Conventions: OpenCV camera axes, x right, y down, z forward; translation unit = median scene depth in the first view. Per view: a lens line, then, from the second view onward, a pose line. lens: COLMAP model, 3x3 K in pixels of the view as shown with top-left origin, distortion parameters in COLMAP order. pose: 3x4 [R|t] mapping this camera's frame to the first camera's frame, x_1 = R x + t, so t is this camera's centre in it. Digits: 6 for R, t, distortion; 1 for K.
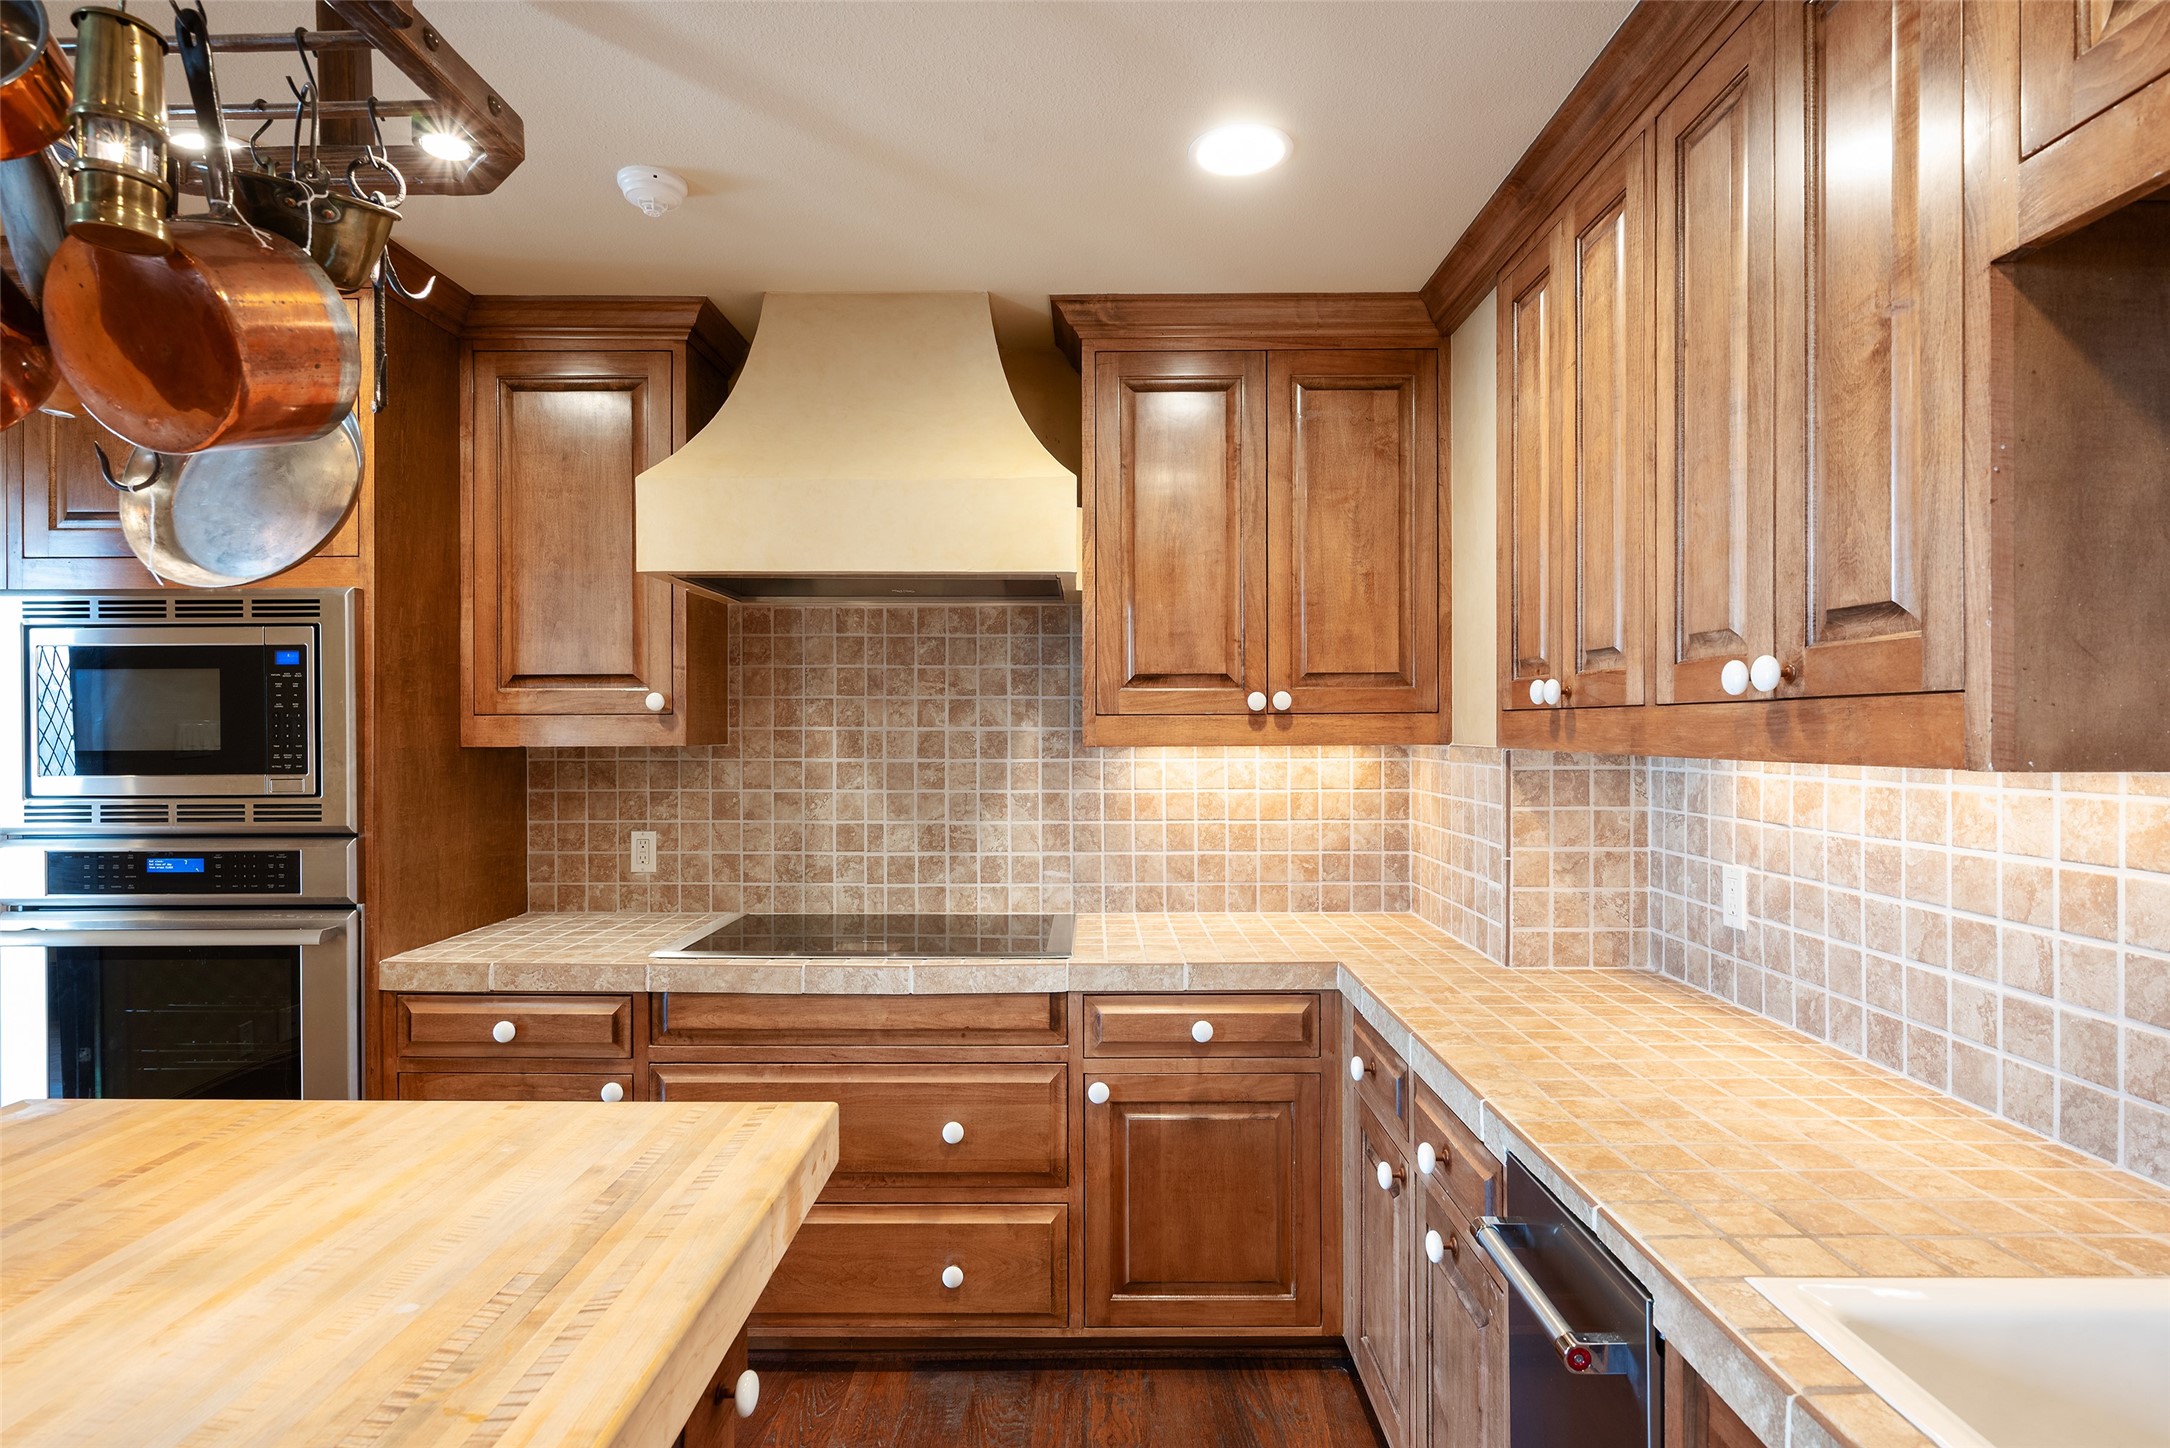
lens RADIAL K [[1128.2, 0, 1086.3], [0, 1128.2, 726.0], [0, 0, 1]] dist [-0.001636, 0.000839]
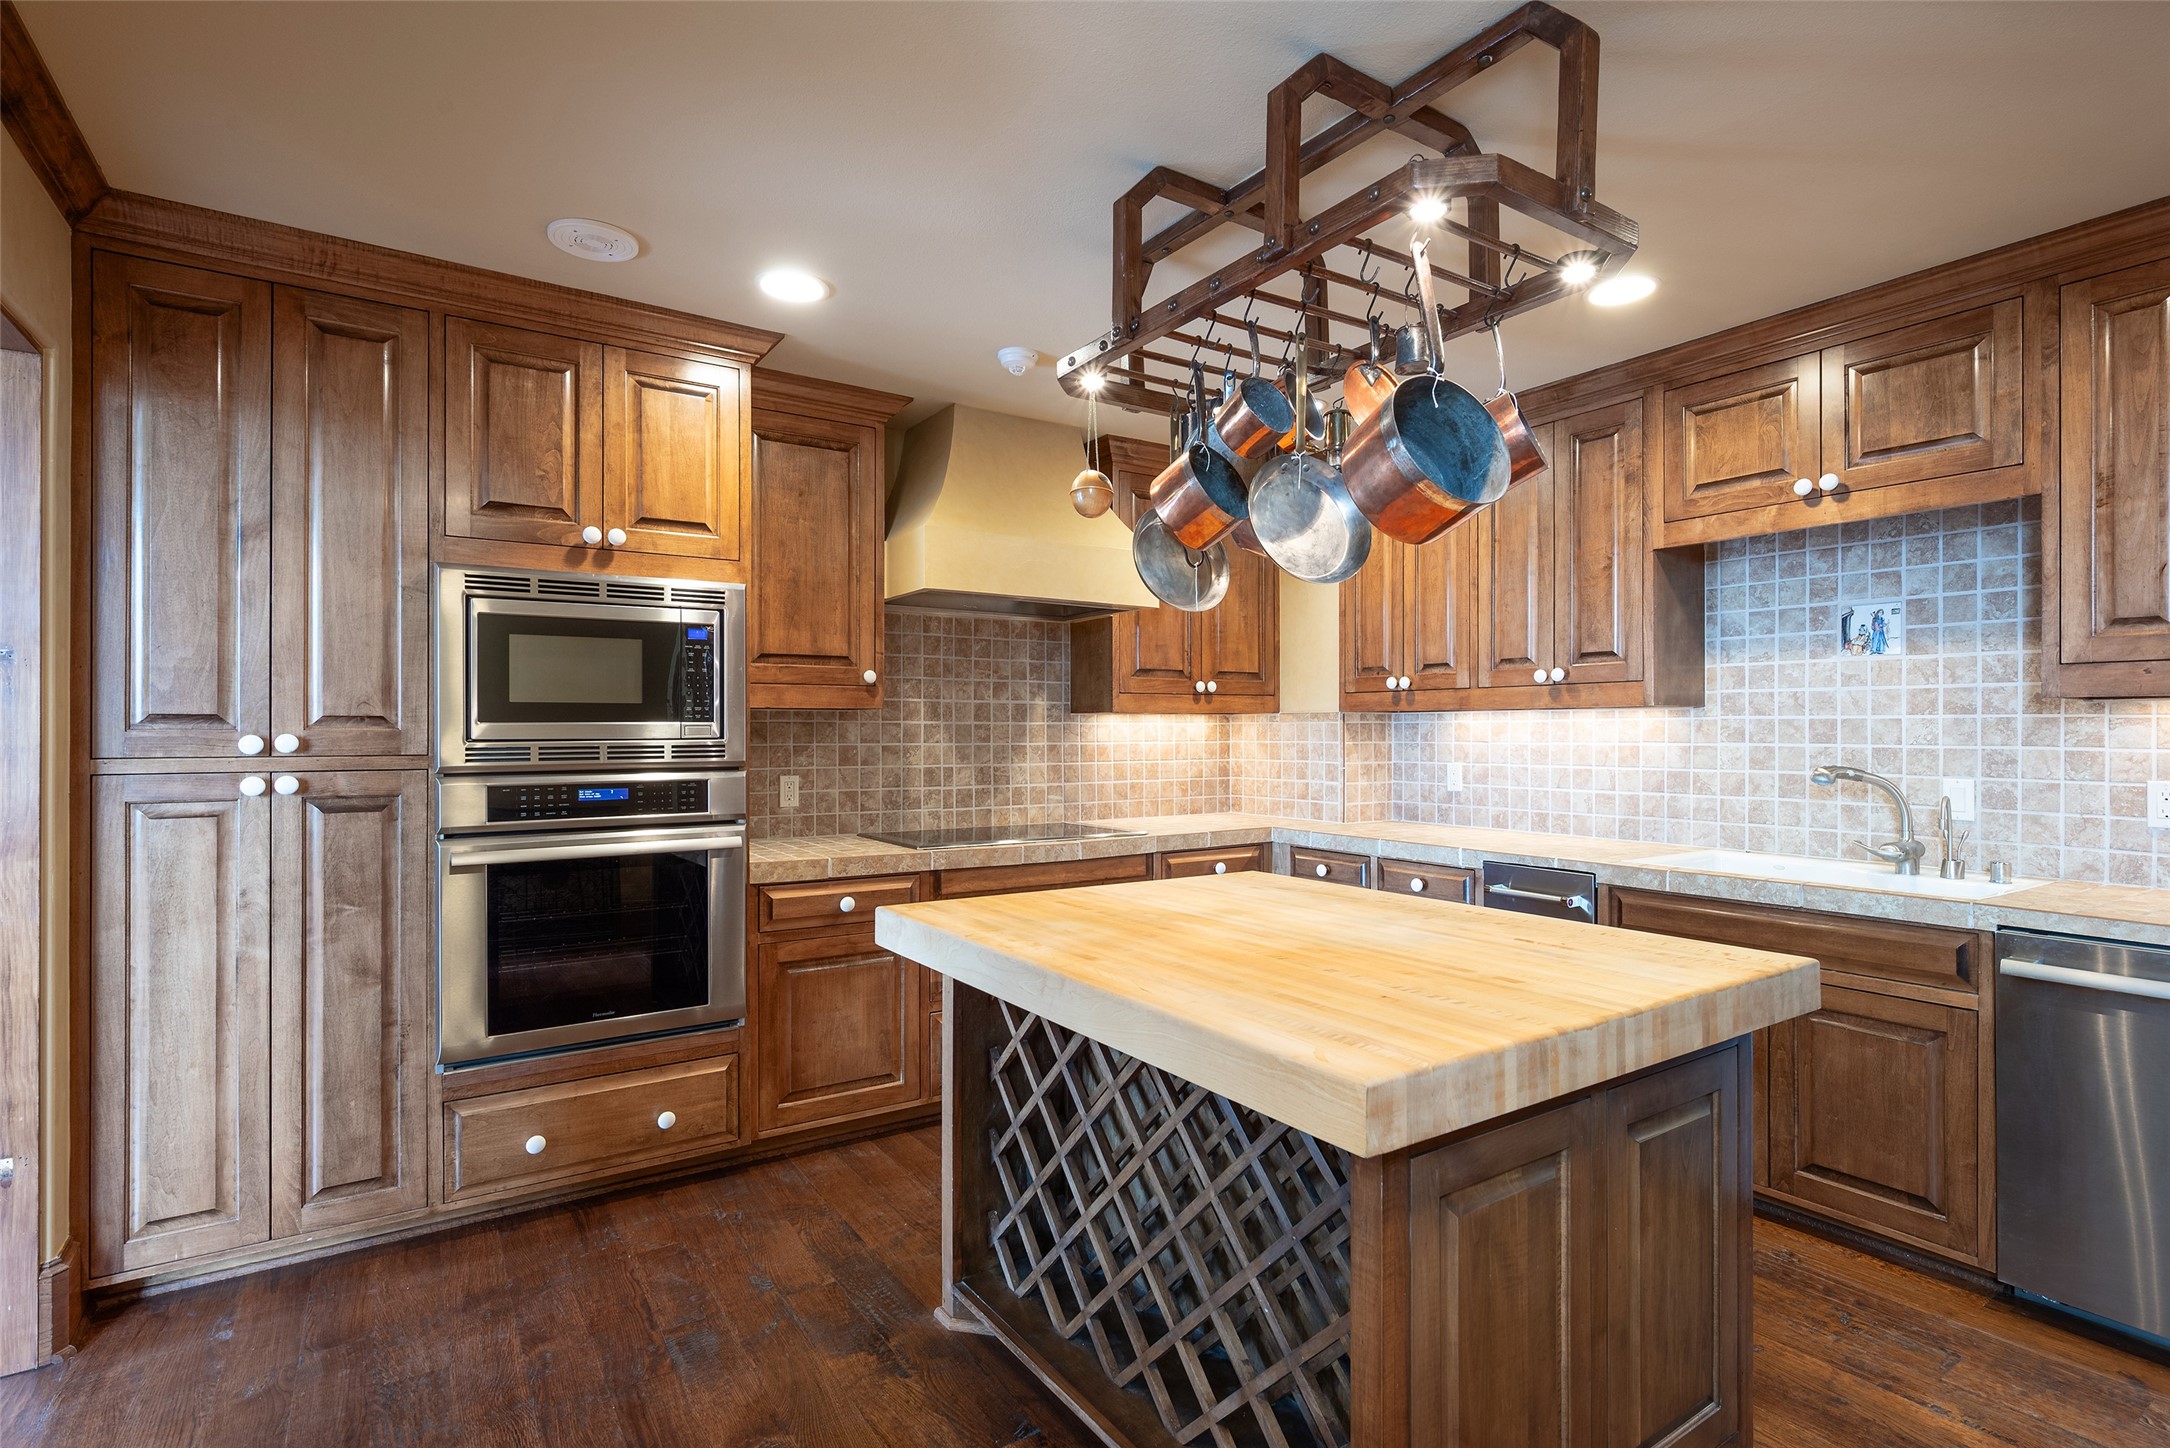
lens RADIAL K [[1050.8, 0, 1085.2], [0, 1050.8, 728.8], [0, 0, 1]] dist [-0.004888, -0.000402]
pose [[0.829097, 0.002617, 0.559099, -0.885599], [-0.001442, 0.999996, -0.002542, 0.046189], [-0.559103, 0.001302, 0.829097, -0.233925]]
